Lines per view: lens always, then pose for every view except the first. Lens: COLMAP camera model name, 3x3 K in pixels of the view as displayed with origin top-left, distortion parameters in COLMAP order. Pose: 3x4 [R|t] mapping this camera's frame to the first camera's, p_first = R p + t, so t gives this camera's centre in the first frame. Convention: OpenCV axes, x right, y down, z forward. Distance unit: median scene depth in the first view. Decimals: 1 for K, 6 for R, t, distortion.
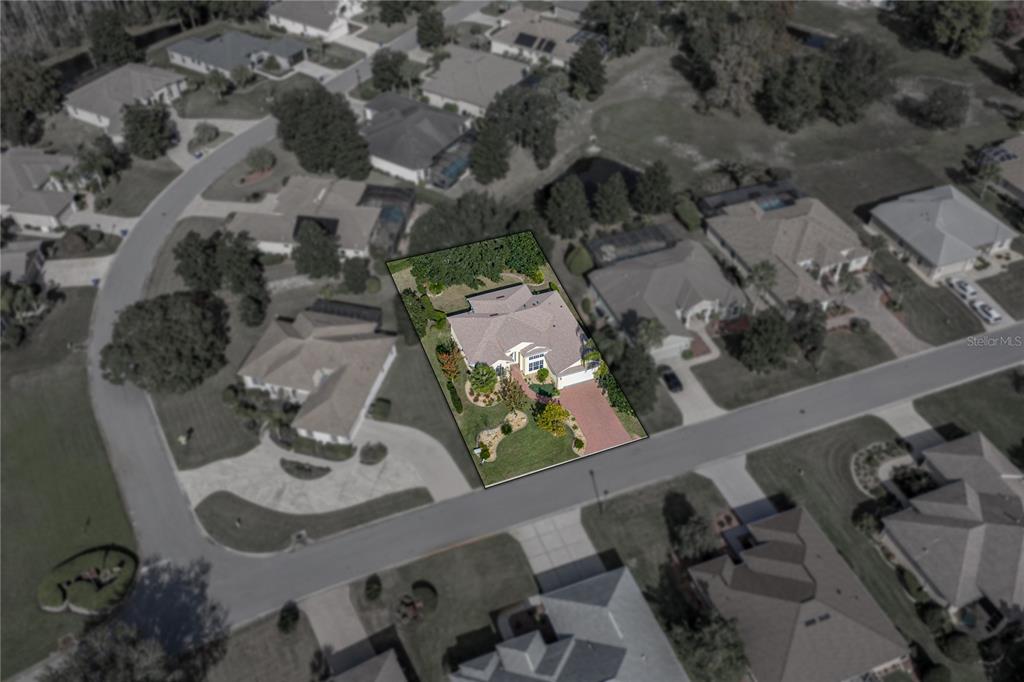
lens RADIAL K [[854.6, 0, 508.4], [0, 854.6, 337.4], [0, 0, 1]] dist [-0.004933, 0.003750]
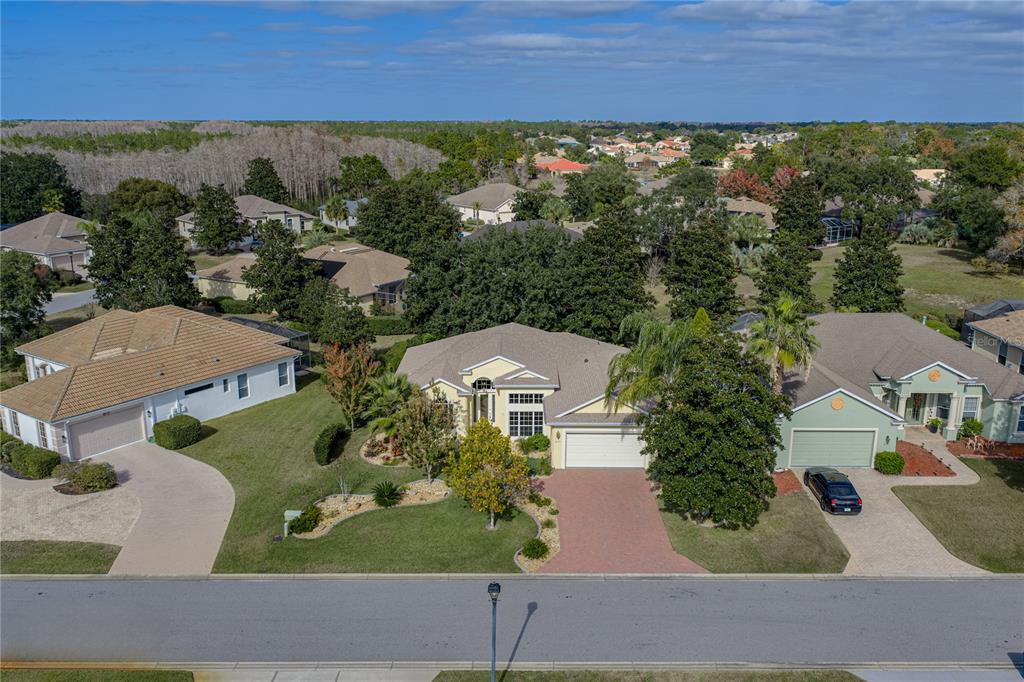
lens RADIAL K [[854.6, 0, 509.2], [0, 854.6, 337.6], [0, 0, 1]] dist [-0.004933, 0.003750]
pose [[0.933447, 0.092992, -0.346452, 0.192764], [-0.247649, 0.865777, -0.434857, 0.209553], [0.259512, 0.491714, 0.831186, 0.639271]]
